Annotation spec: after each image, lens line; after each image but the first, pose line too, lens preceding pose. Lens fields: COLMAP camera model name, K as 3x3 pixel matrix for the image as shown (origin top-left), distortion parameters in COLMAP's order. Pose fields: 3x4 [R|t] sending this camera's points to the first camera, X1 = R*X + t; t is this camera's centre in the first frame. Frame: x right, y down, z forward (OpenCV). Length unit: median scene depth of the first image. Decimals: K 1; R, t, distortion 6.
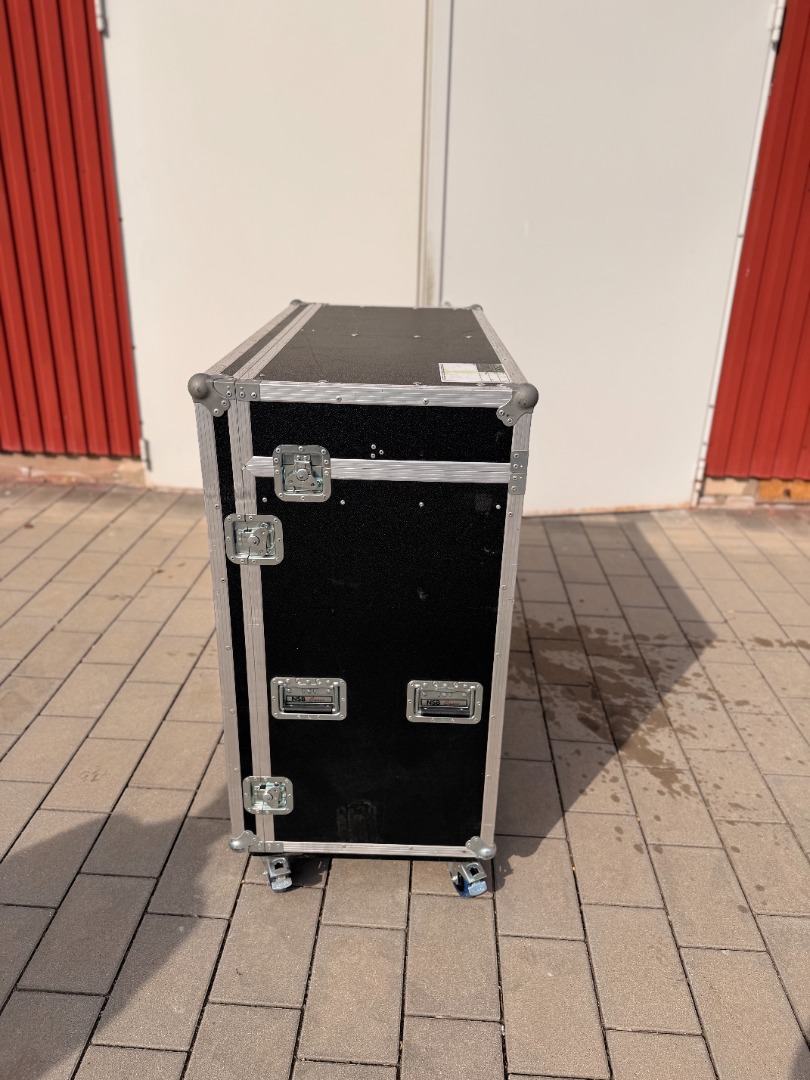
lens RADIAL K [[752.2, 0, 408.1], [0, 752.2, 545.7], [0, 0, 1]] dist [-0.005808, -0.004756]
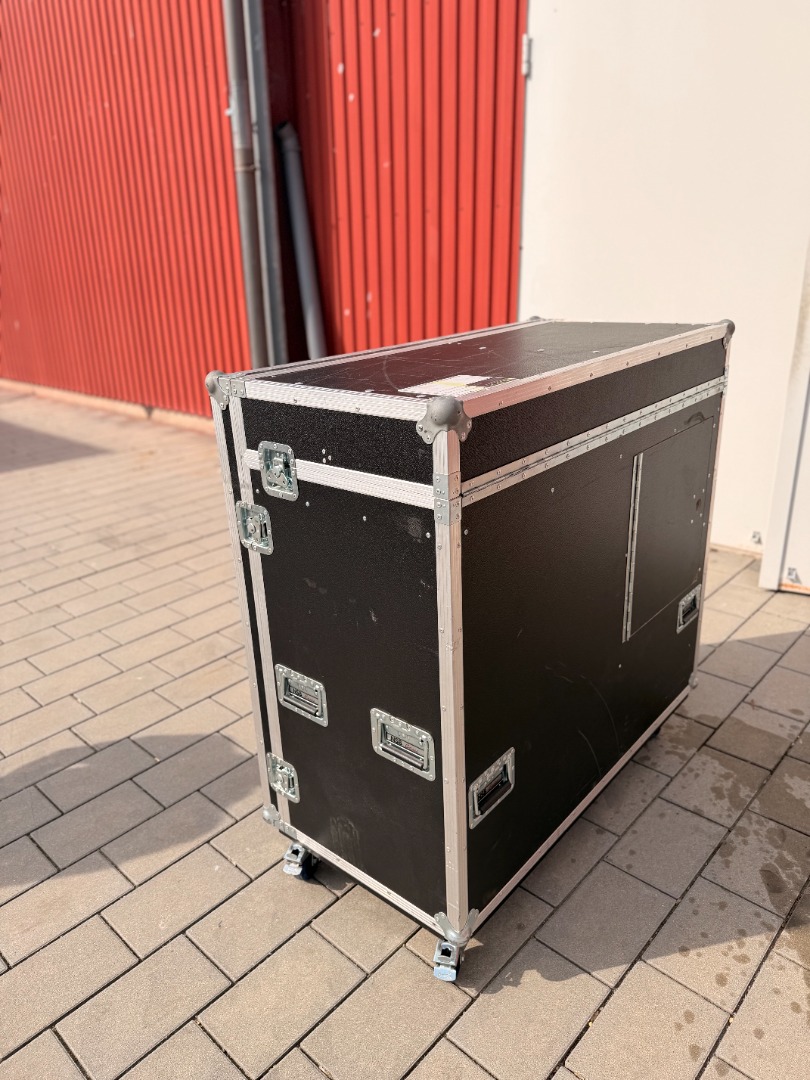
lens RADIAL K [[742.8, 0, 423.0], [0, 742.8, 544.7], [0, 0, 1]] dist [-0.009041, -0.006232]
pose [[0.779071, 0.178502, -0.600988, 0.569805], [-0.212262, 0.977097, 0.015053, -0.046716], [0.589910, 0.115839, 0.799117, 0.266999]]
